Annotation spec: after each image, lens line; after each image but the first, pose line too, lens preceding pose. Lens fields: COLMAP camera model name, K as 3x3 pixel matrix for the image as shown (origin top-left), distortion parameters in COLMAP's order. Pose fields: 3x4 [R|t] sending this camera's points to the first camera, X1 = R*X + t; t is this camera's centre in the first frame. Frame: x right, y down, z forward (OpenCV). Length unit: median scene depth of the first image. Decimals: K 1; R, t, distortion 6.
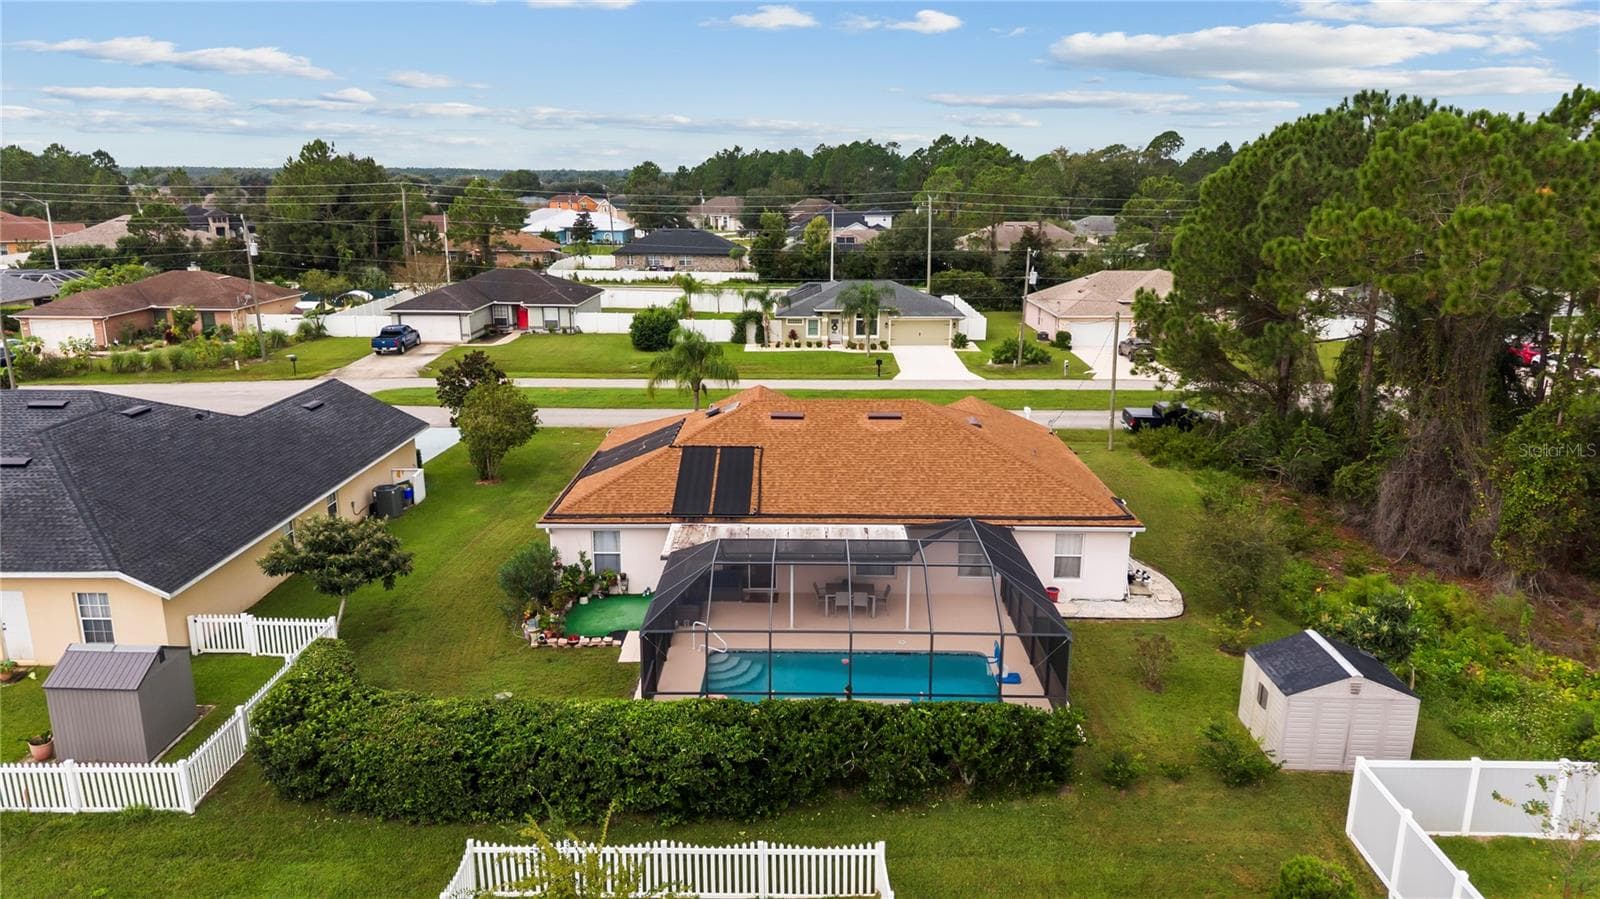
lens RADIAL K [[1069.9, 0, 800.0], [0, 1069.9, 449.5], [0, 0, 1]] dist [0.006559, -0.000260]
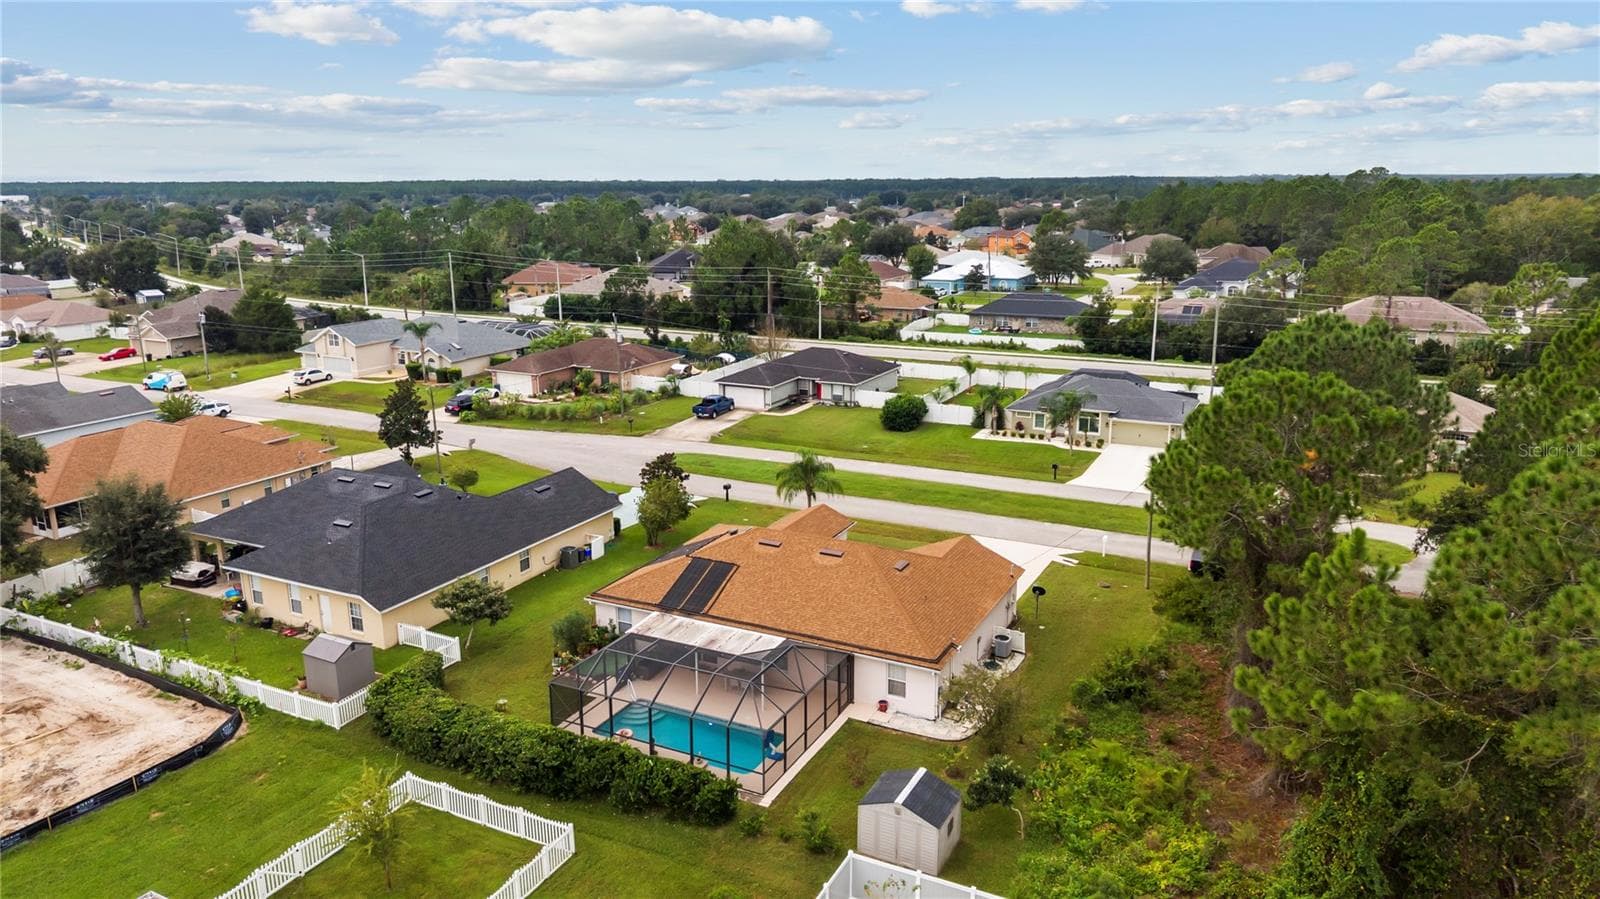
lens RADIAL K [[1065.1, 0, 800.0], [0, 1065.1, 449.5], [0, 0, 1]] dist [0.032462, -0.041828]
pose [[0.895063, 0.099011, -0.434809, 0.716600], [-0.099234, 0.994815, 0.022255, -0.219279], [0.434758, 0.023229, 0.900248, -0.310886]]
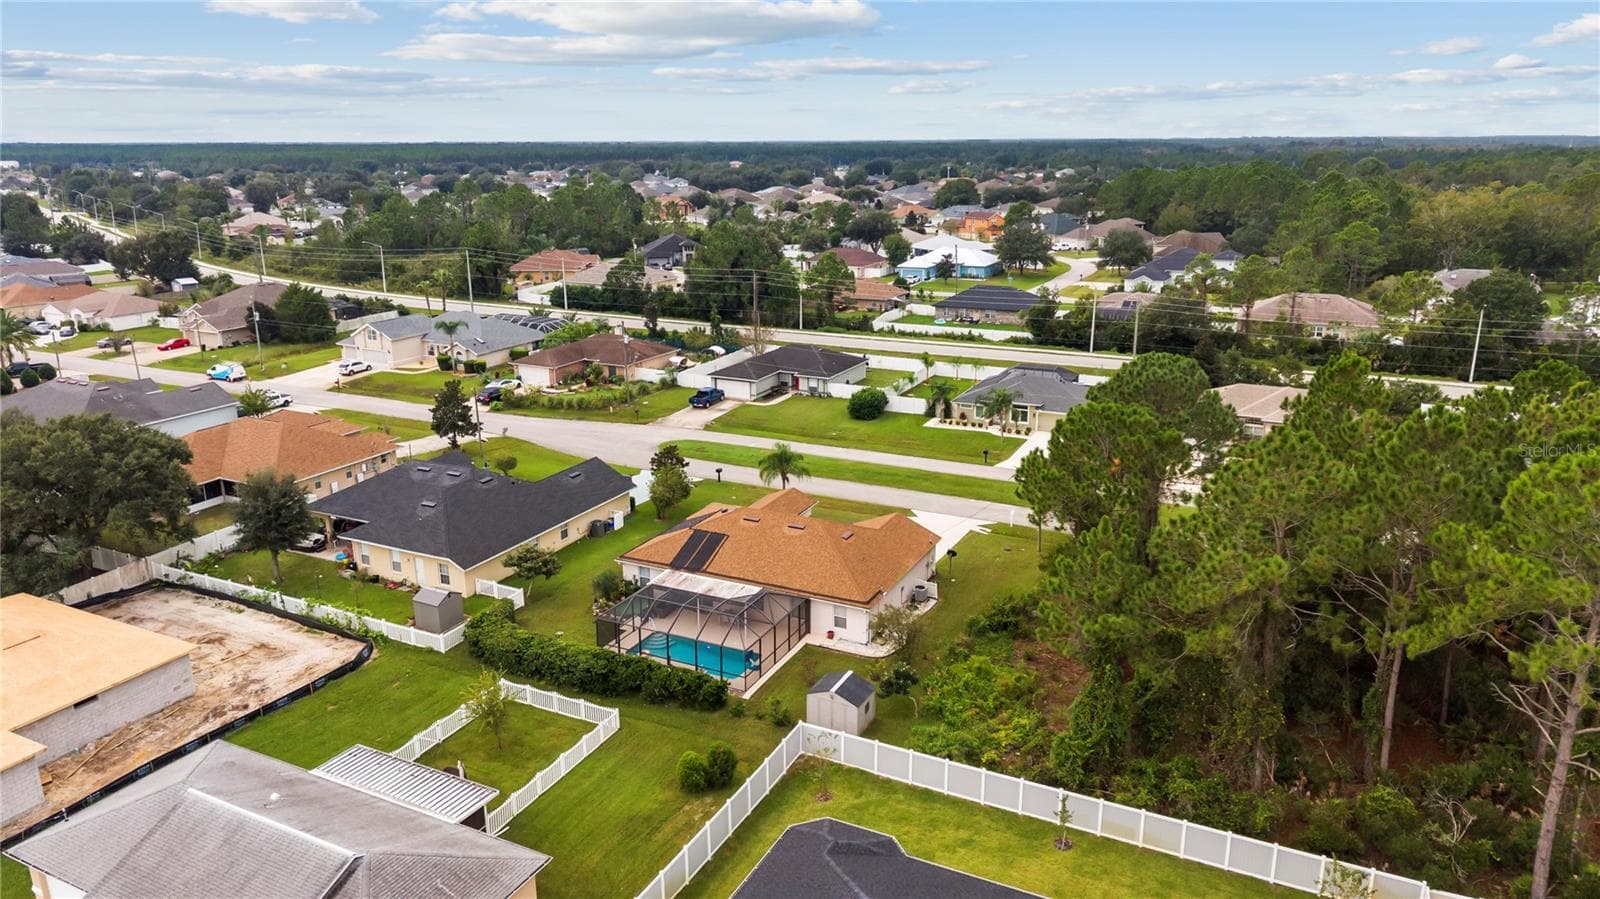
lens RADIAL K [[1062.1, 0, 800.0], [0, 1062.1, 449.5], [0, 0, 1]] dist [0.069030, -0.128559]
pose [[0.899164, 0.113354, -0.422675, 0.983665], [-0.098806, 0.993516, 0.056252, -0.311903], [0.426311, -0.008817, 0.904534, -0.803655]]
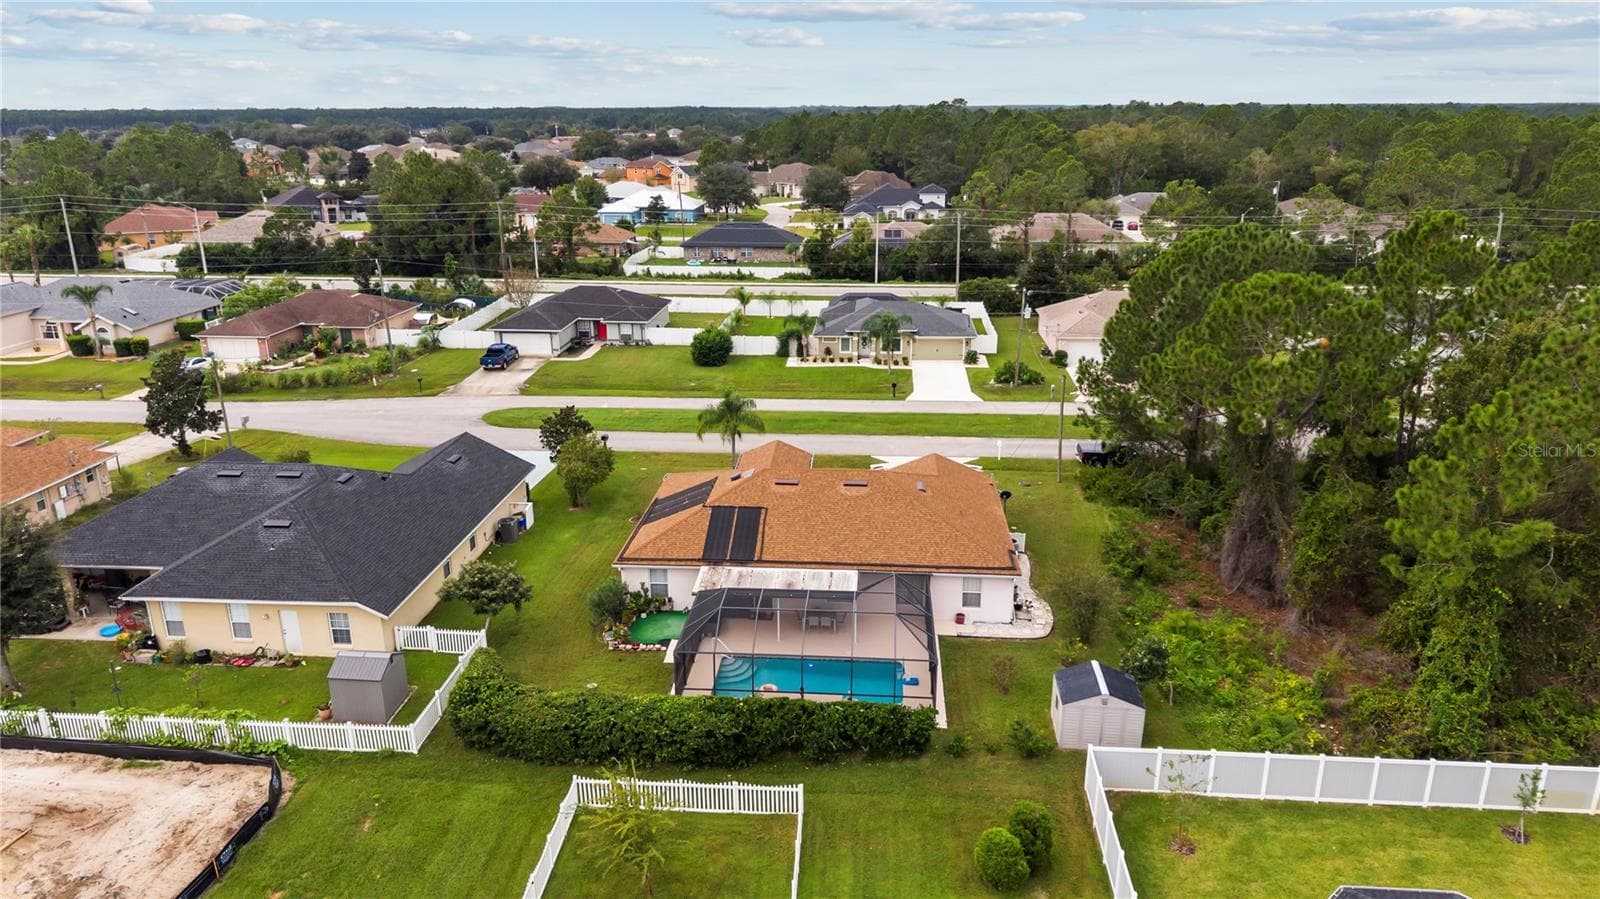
lens RADIAL K [[1065.1, 0, 800.0], [0, 1065.1, 449.5], [0, 0, 1]] dist [0.032462, -0.041828]
pose [[0.997501, 0.013161, -0.069413, 0.116456], [-0.008859, 0.998041, 0.061927, -0.184607], [0.070092, -0.061157, 0.995664, -0.453463]]
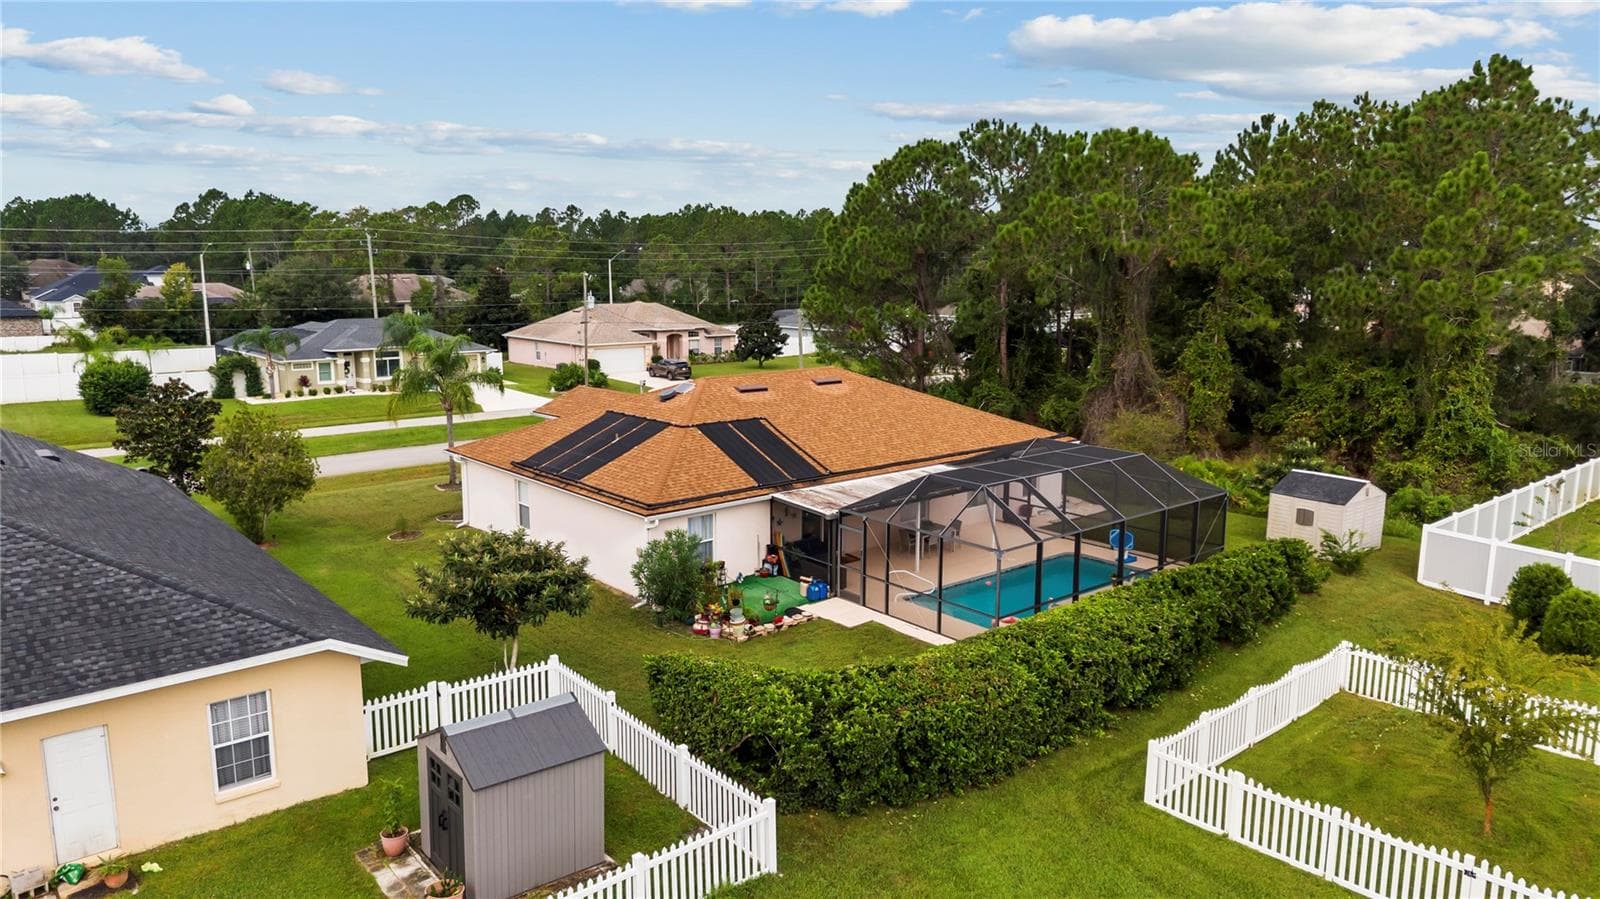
lens RADIAL K [[1065.1, 0, 800.0], [0, 1065.1, 449.5], [0, 0, 1]] dist [0.032462, -0.041828]
pose [[0.753605, -0.113619, 0.647433, -0.685002], [0.158959, 0.987215, -0.011778, 0.046029], [-0.637818, 0.111791, 0.762031, 0.278341]]
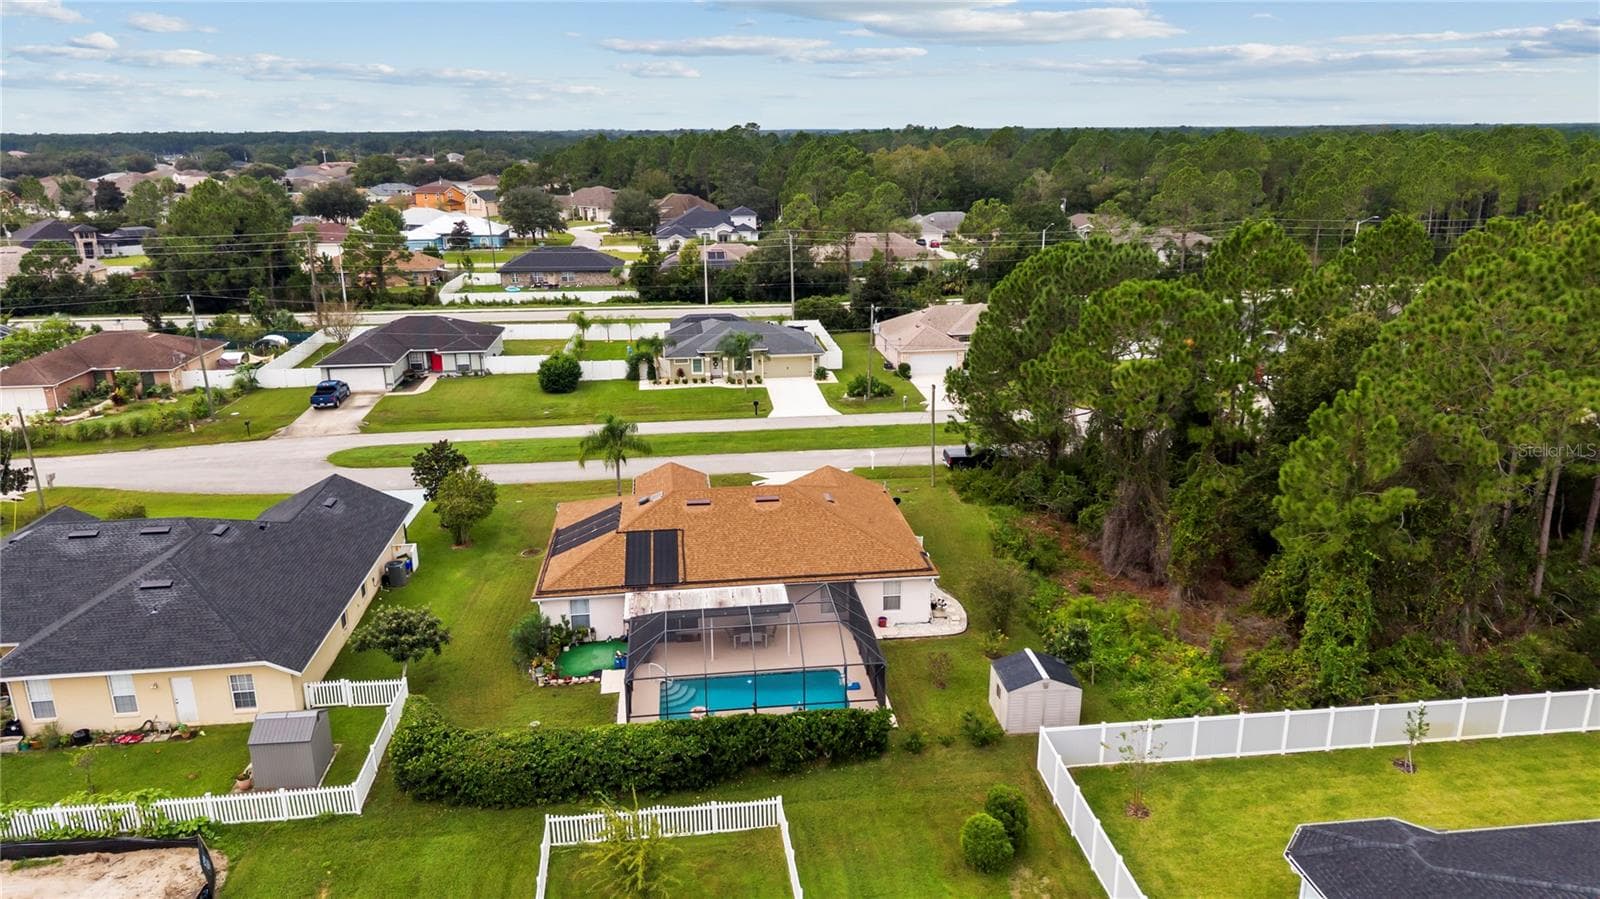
lens RADIAL K [[1065.1, 0, 800.0], [0, 1065.1, 449.5], [0, 0, 1]] dist [0.032462, -0.041828]
pose [[0.991854, -0.046099, 0.118750, -0.047256], [0.041050, 0.998160, 0.044623, -0.181139], [-0.120588, -0.039385, 0.991921, -0.470148]]
